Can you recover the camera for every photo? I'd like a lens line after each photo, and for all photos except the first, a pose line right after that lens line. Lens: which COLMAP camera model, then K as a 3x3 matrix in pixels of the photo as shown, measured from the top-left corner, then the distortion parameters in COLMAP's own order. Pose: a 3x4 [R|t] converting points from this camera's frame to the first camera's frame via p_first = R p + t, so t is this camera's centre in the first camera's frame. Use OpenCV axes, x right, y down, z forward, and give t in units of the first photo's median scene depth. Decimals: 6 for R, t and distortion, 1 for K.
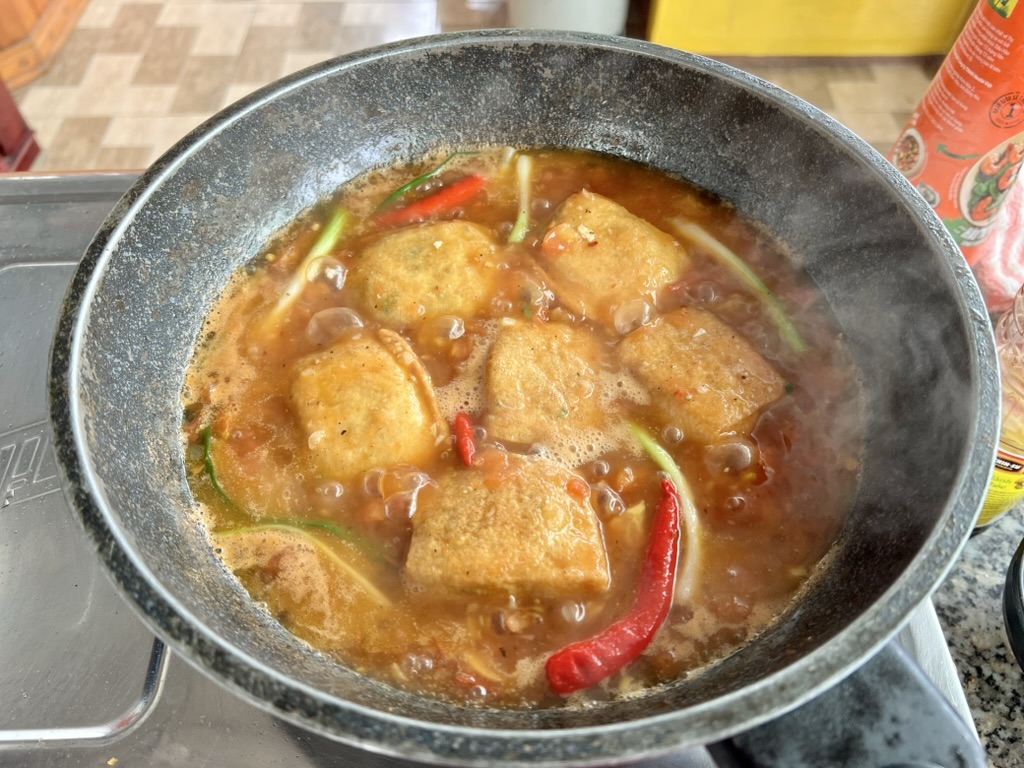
lens RADIAL K [[874.0, 0, 512.0], [0, 874.0, 384.0], [0, 0, 1]] dist [-0.003453, -0.007791]
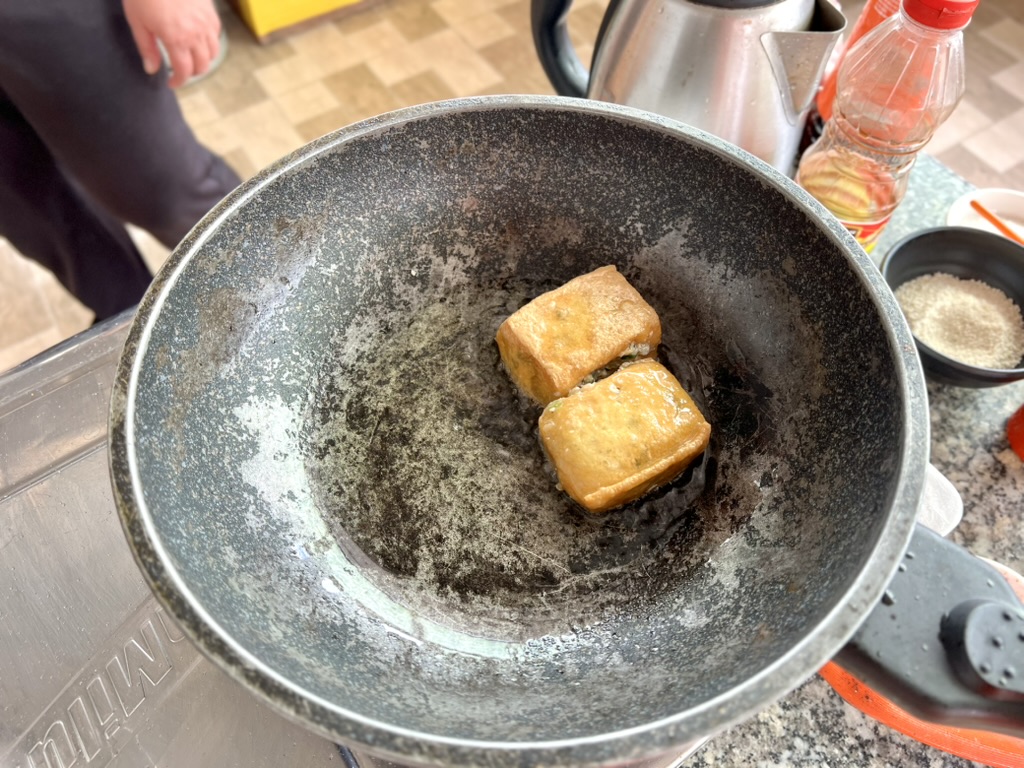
lens RADIAL K [[874.0, 0, 512.0], [0, 874.0, 384.0], [0, 0, 1]] dist [-0.003453, -0.007791]
pose [[0.912908, -0.333721, 0.235010, -0.221380], [0.325822, 0.942618, 0.072875, -0.121123], [-0.245845, 0.010043, 0.969257, -0.082549]]
